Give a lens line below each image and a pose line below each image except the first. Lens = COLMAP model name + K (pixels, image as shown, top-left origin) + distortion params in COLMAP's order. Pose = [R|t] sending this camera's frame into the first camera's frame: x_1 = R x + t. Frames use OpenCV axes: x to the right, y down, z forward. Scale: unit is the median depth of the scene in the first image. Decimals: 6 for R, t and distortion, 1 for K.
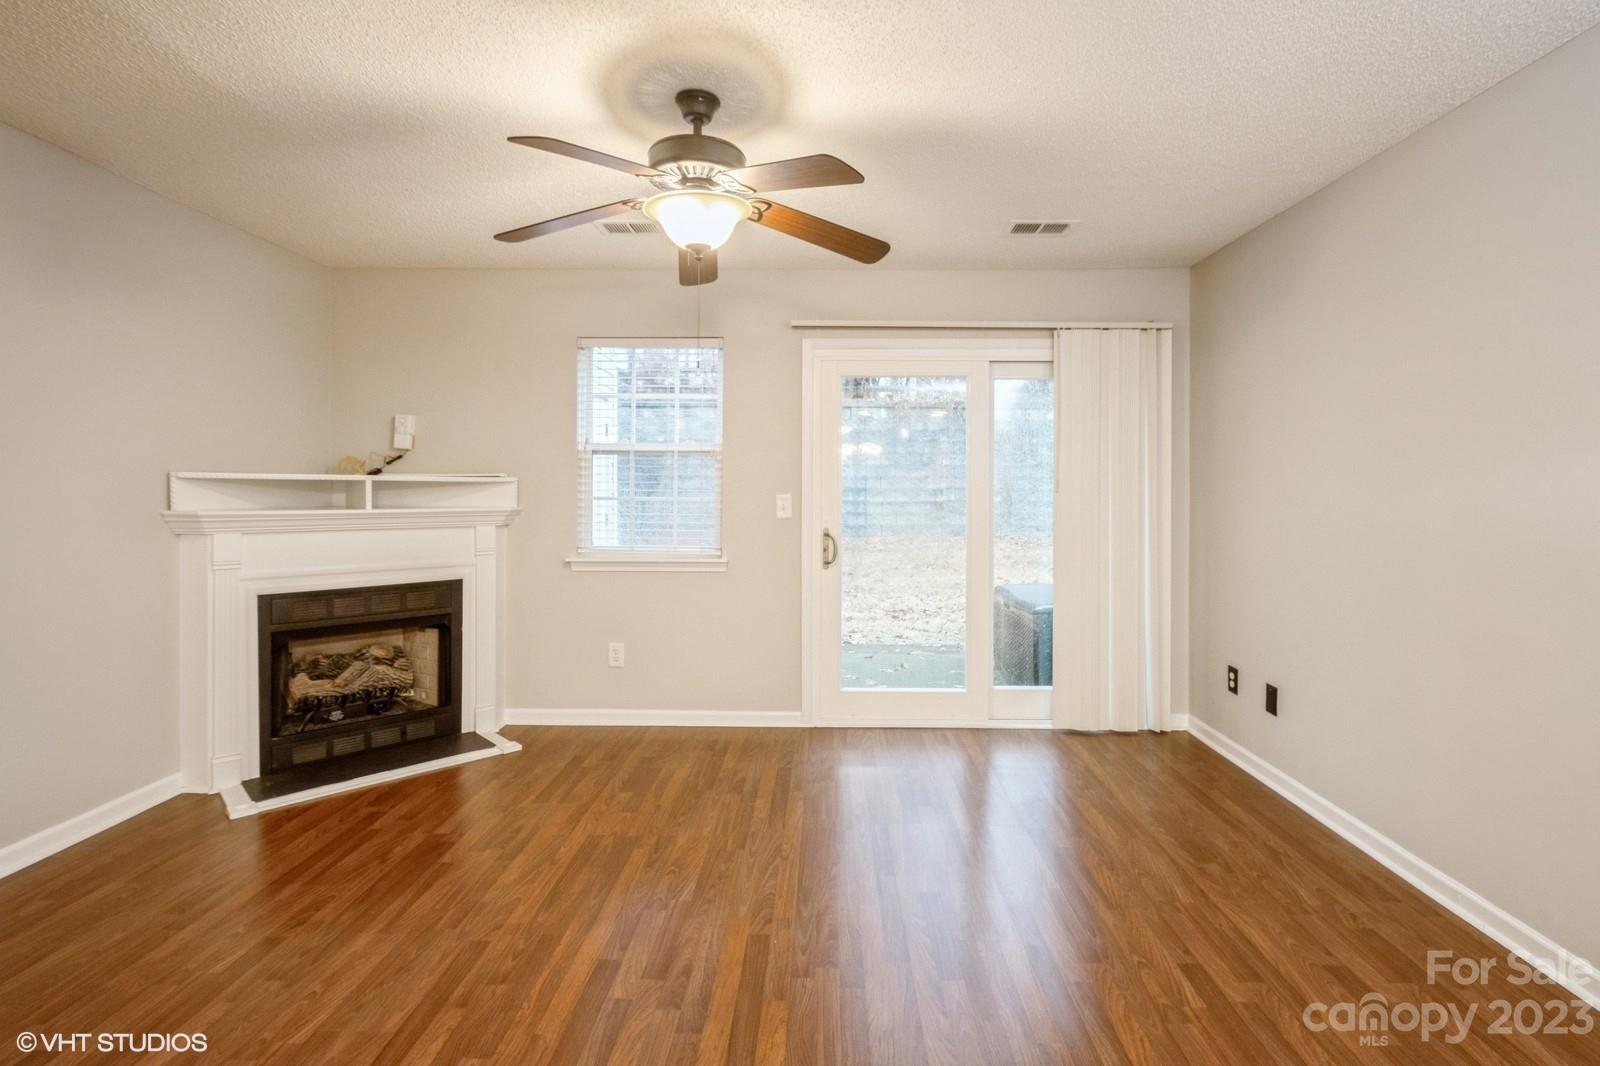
lens RADIAL K [[786.4, 0, 809.9], [0, 786.4, 491.6], [0, 0, 1]] dist [0.026761, 0.002002]
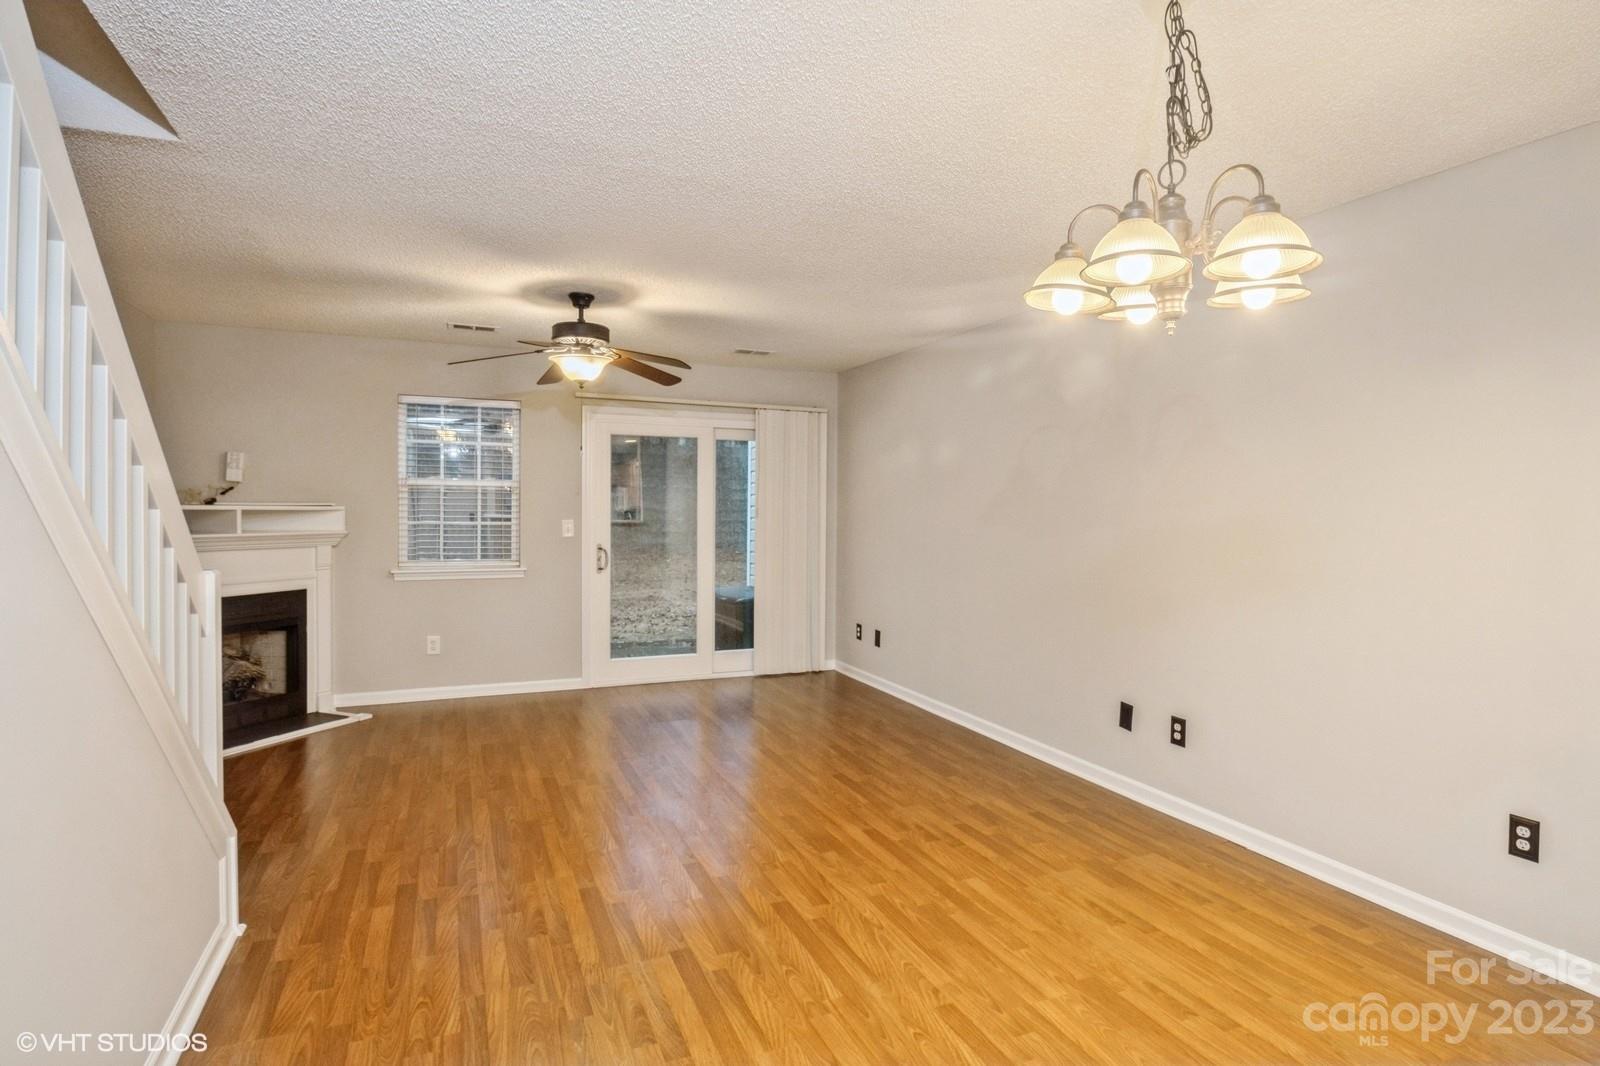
lens RADIAL K [[847.7, 0, 808.5], [0, 847.7, 535.7], [0, 0, 1]] dist [0.006787, -0.002208]
pose [[0.915175, -0.007963, 0.402978, -0.264959], [-0.005327, 0.999479, 0.031848, -0.020118], [-0.403021, -0.031293, 0.914655, -0.548760]]
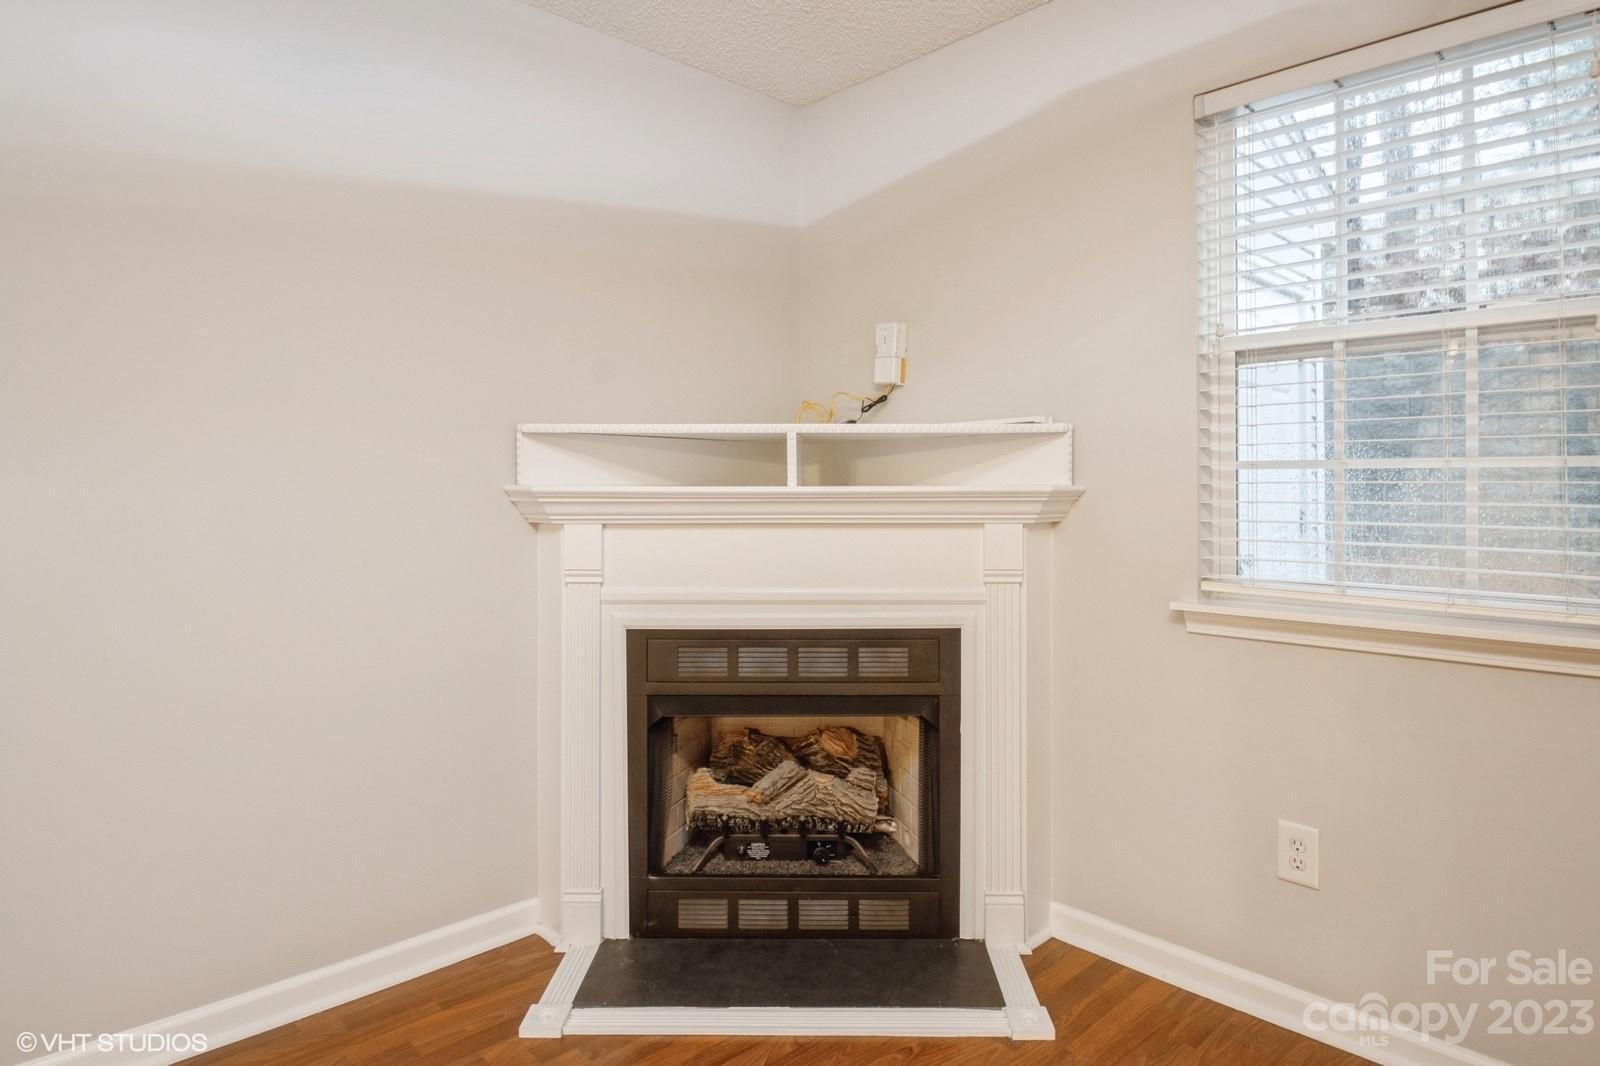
lens RADIAL K [[927.6, 0, 806.2], [0, 927.6, 482.5], [0, 0, 1]] dist [-0.009259, -0.000377]
pose [[0.711797, -0.009091, -0.702327, -0.100673], [0.002441, 0.999942, -0.010470, 0.025098], [0.702381, 0.005739, 0.711778, 0.535331]]
